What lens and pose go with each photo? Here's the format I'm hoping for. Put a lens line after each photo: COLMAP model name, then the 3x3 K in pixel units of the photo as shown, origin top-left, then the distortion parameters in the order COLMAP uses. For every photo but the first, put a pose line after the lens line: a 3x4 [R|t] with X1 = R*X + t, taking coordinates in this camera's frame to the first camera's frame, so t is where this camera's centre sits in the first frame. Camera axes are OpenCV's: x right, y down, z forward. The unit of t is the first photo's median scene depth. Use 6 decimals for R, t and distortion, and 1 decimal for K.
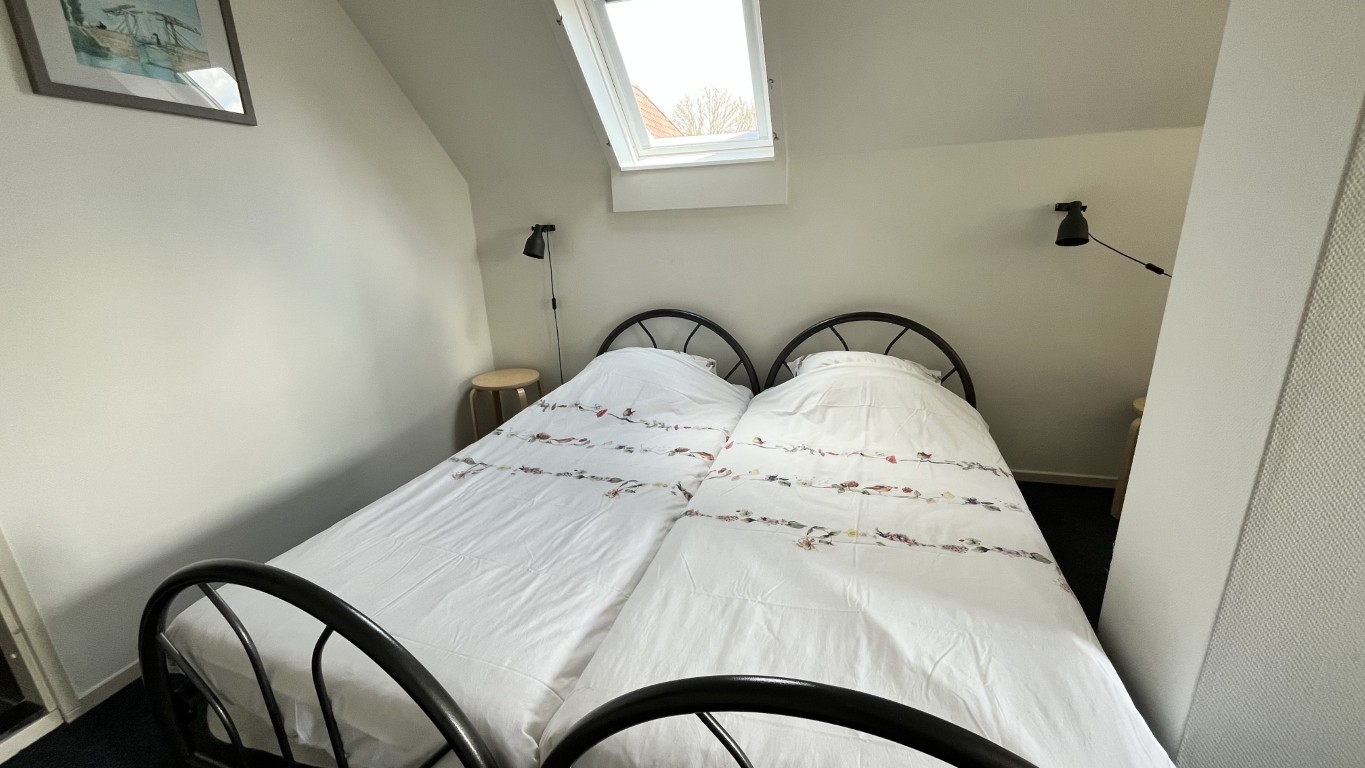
lens RADIAL K [[553.4, 0, 680.2], [0, 553.4, 382.3], [0, 0, 1]] dist [0.001036, 0.000224]
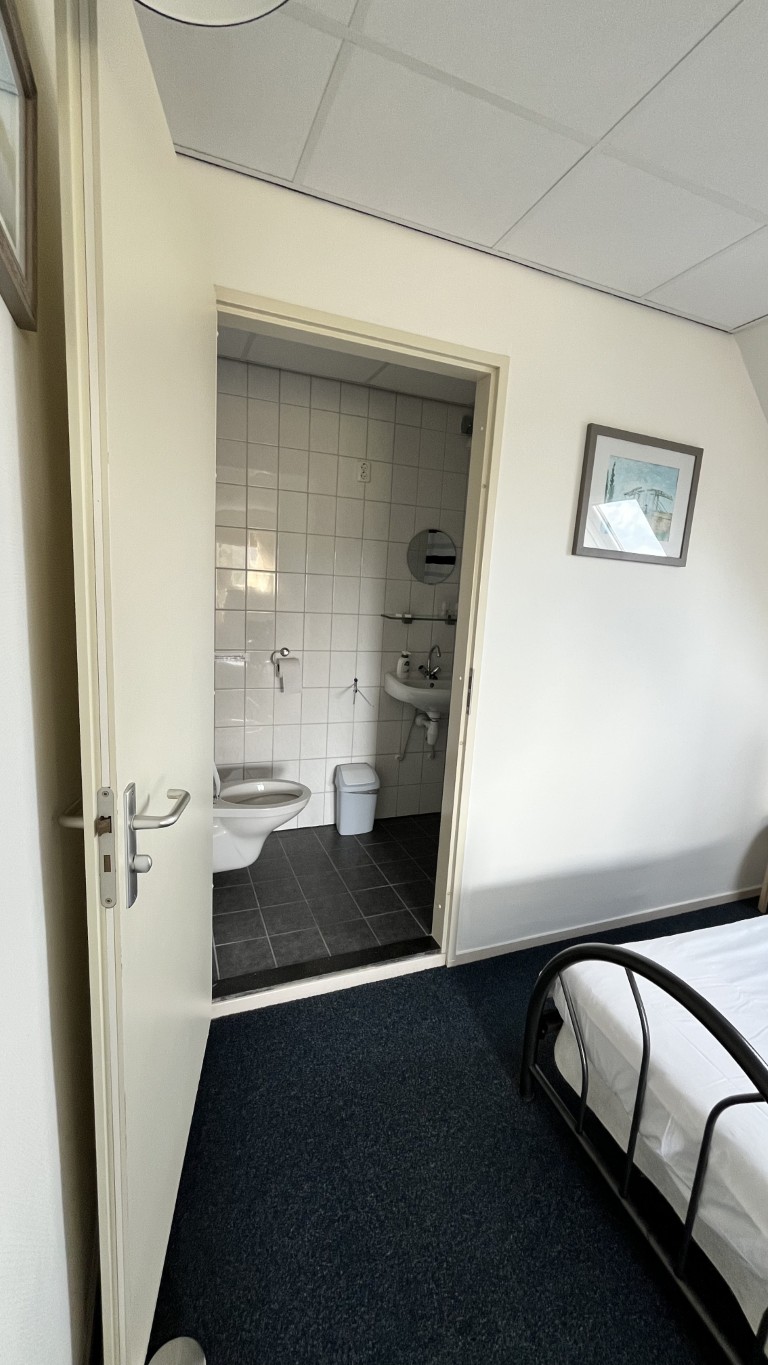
lens RADIAL K [[553.4, 0, 384.0], [0, 553.4, 682.5], [0, 0, 1]] dist [0.001036, 0.000224]
pose [[0.611791, 0.204216, -0.764204, -0.256846], [-0.303711, 0.952695, 0.011447, -0.058357], [0.730392, 0.225094, 0.644873, -0.219341]]
